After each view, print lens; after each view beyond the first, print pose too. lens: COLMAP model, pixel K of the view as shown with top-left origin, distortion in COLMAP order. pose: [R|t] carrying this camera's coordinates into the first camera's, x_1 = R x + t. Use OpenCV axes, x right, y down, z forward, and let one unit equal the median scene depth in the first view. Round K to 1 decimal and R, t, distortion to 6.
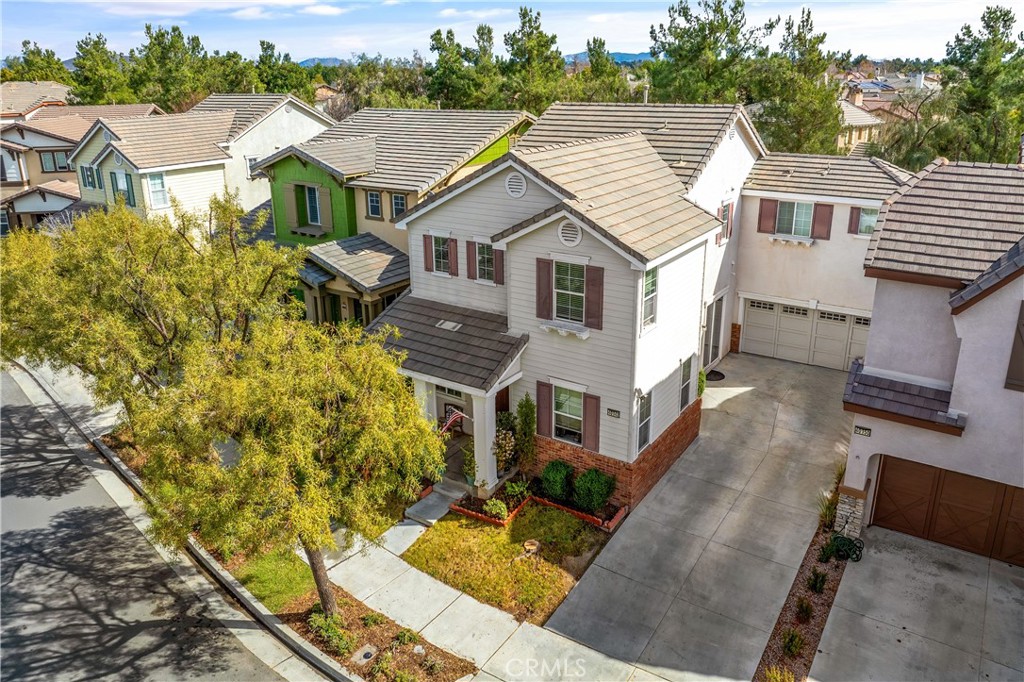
lens RADIAL K [[716.8, 0, 509.9], [0, 716.8, 323.6], [0, 0, 1]] dist [-0.034030, 0.002576]
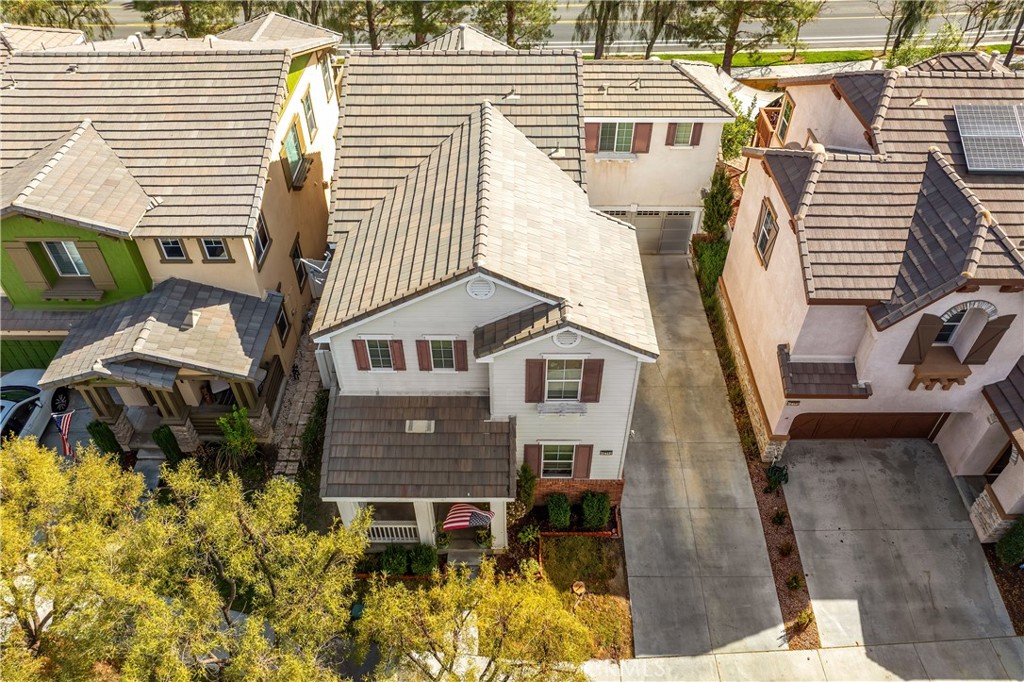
lens RADIAL K [[716.8, 0, 498.7], [0, 716.8, 337.6], [0, 0, 1]] dist [-0.034030, 0.002576]
pose [[0.832074, -0.383878, 0.400363, -0.369566], [0.177627, 0.868215, 0.463305, -0.573926], [-0.525454, -0.314389, 0.790606, 0.274215]]
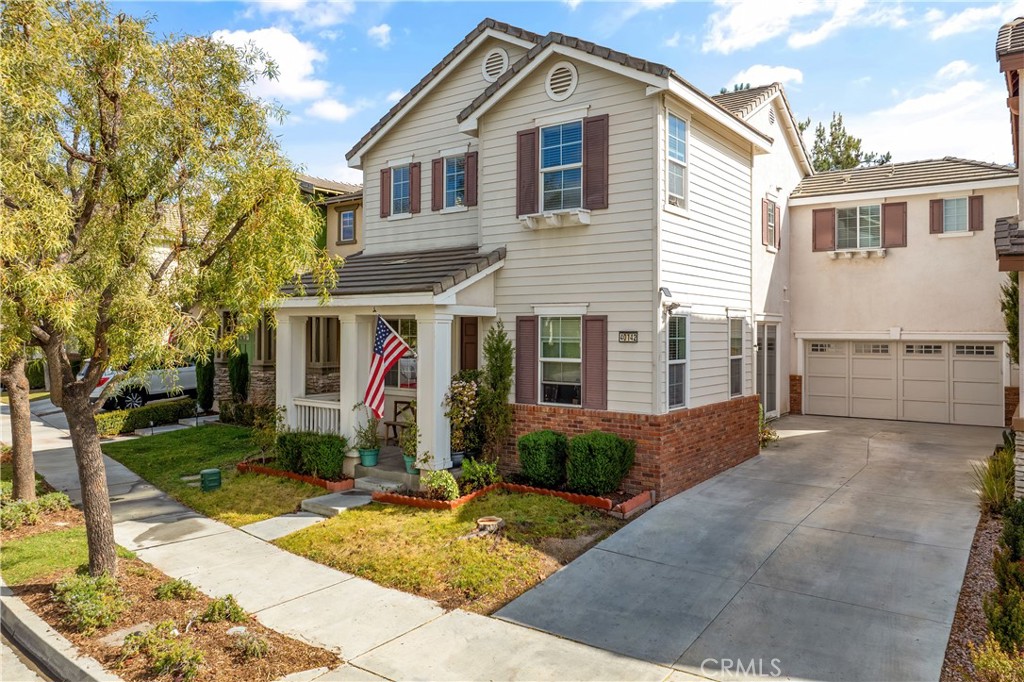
lens RADIAL K [[716.8, 0, 512.9], [0, 716.8, 341.5], [0, 0, 1]] dist [-0.034030, 0.002576]
pose [[0.998873, 0.019090, -0.043446, 0.069204], [-0.031783, 0.948979, -0.313735, 0.340274], [0.035240, 0.314762, 0.948516, 0.383622]]
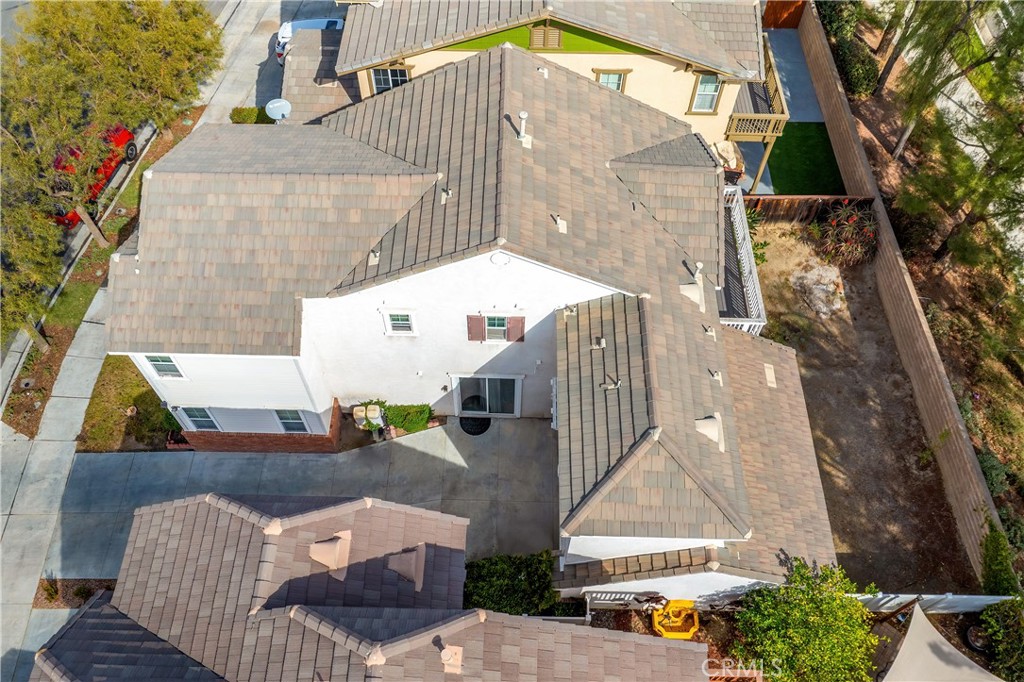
lens RADIAL K [[769.5, 0, 509.9], [0, 769.5, 336.2], [0, 0, 1]] dist [-0.006775, -0.003922]
pose [[0.543176, 0.717096, -0.436731, 0.960948], [-0.279805, 0.645020, 0.711097, -1.041829], [0.791624, -0.264051, 0.551006, 0.761609]]
